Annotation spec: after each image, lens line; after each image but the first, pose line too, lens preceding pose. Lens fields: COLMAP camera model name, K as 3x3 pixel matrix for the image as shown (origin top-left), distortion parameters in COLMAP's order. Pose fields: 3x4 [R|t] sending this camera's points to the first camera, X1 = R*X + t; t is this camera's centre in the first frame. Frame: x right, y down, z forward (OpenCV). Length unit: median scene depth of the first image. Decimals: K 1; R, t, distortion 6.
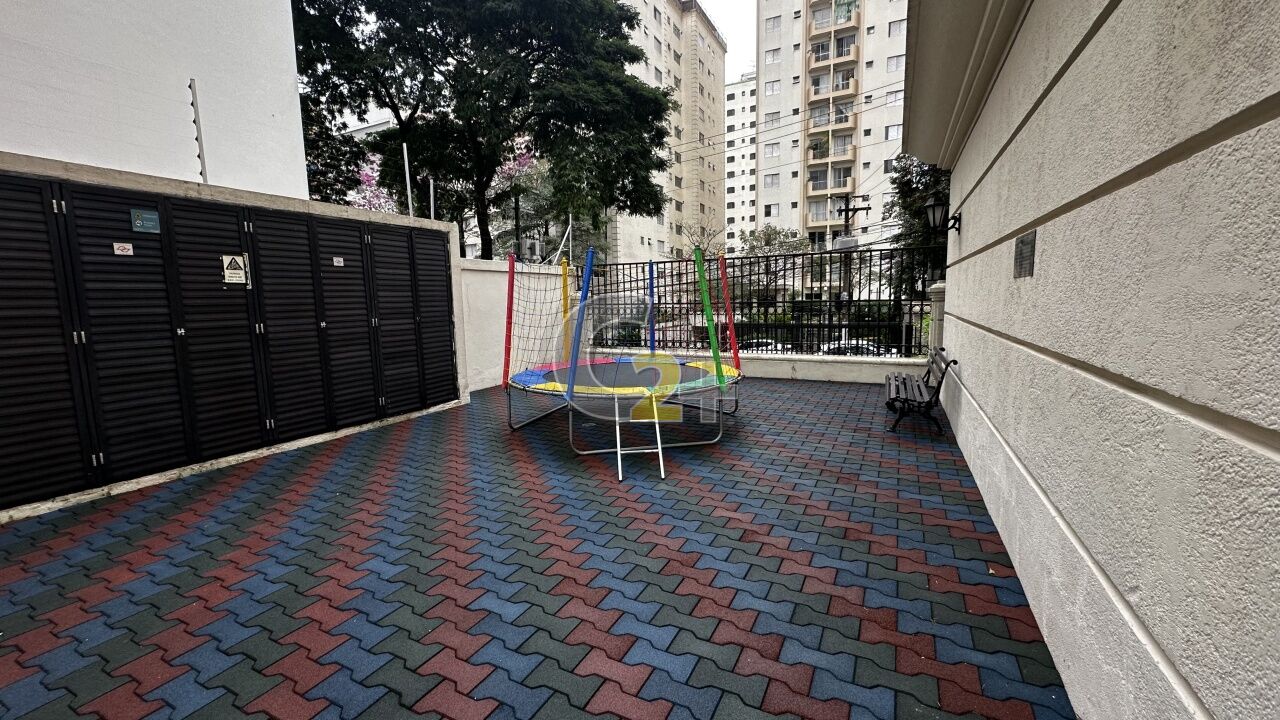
lens RADIAL K [[514.4, 0, 639.6], [0, 514.4, 361.4], [0, 0, 1]] dist [-0.000235, 0.000135]
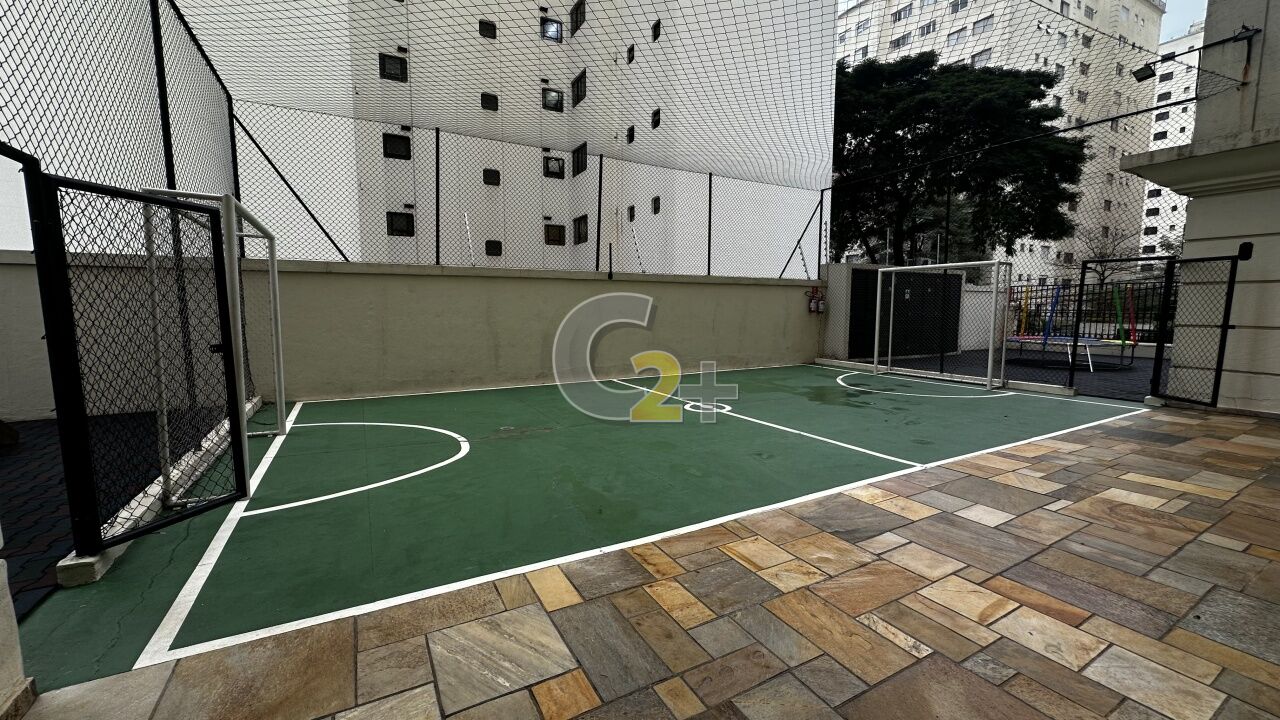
lens RADIAL K [[514.4, 0, 643.2], [0, 514.4, 360.2], [0, 0, 1]] dist [-0.000235, 0.000135]
pose [[0.827899, 0.081503, -0.554924, -0.088178], [-0.088263, 0.995990, 0.014604, 0.071437], [0.553889, 0.036889, 0.831773, -0.557812]]
